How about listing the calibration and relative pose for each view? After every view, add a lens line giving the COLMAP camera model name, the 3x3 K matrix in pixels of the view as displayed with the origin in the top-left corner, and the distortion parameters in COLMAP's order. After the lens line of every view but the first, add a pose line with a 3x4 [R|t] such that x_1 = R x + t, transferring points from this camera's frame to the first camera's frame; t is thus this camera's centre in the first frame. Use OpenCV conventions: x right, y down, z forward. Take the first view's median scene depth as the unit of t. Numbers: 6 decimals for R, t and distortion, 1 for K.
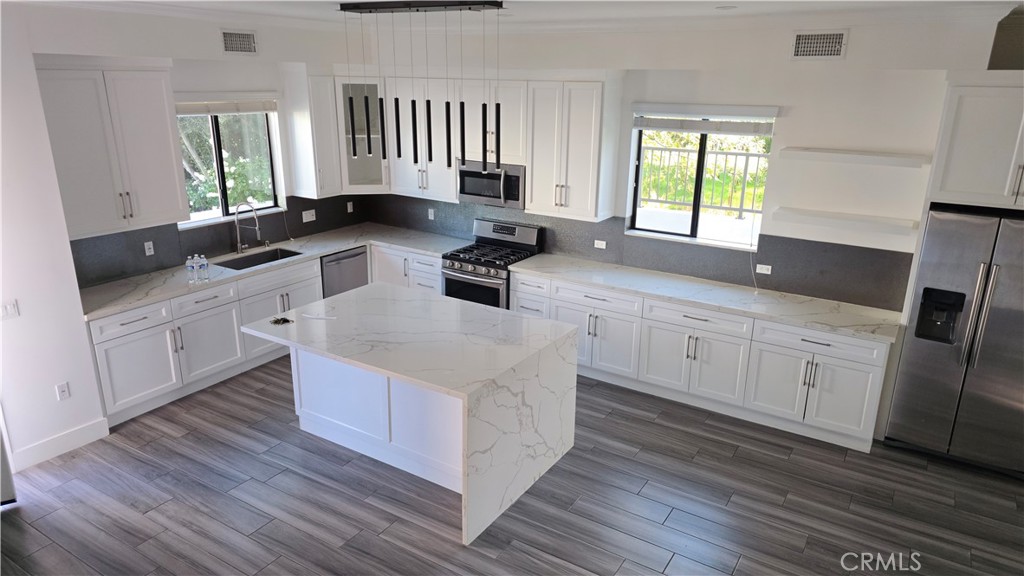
lens RADIAL K [[661.4, 0, 512.0], [0, 661.4, 288.0], [0, 0, 1]] dist [0.051401, -0.041163]
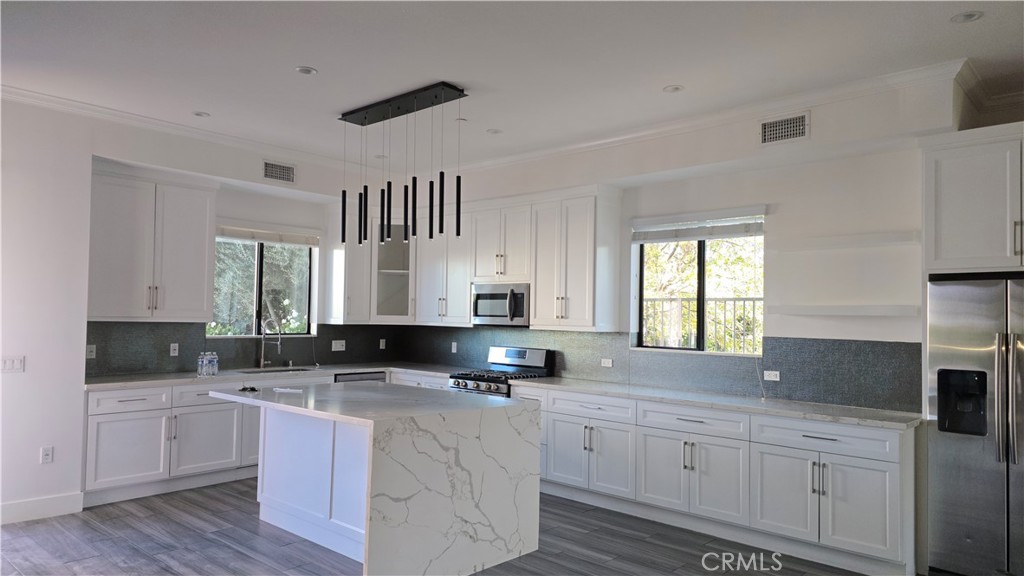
lens RADIAL K [[662.5, 0, 514.1], [0, 662.5, 302.9], [0, 0, 1]] dist [0.052725, -0.040823]
pose [[0.984376, -0.000583, -0.176080, 0.195185], [-0.057381, 0.944344, -0.323917, 0.195829], [0.166469, 0.328960, 0.929556, 0.063725]]
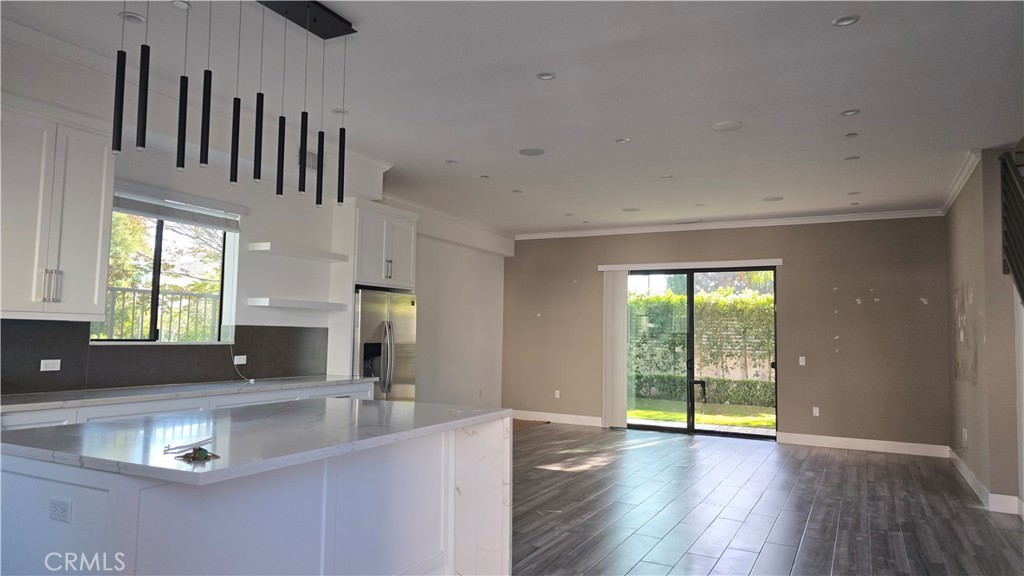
lens RADIAL K [[662.5, 0, 514.1], [0, 662.5, 302.9], [0, 0, 1]] dist [0.052725, -0.040823]
pose [[-0.076387, 0.024261, 0.996783, -0.681350], [0.271126, 0.962540, -0.002650, 0.004165], [-0.959508, 0.270051, -0.080103, 0.666338]]
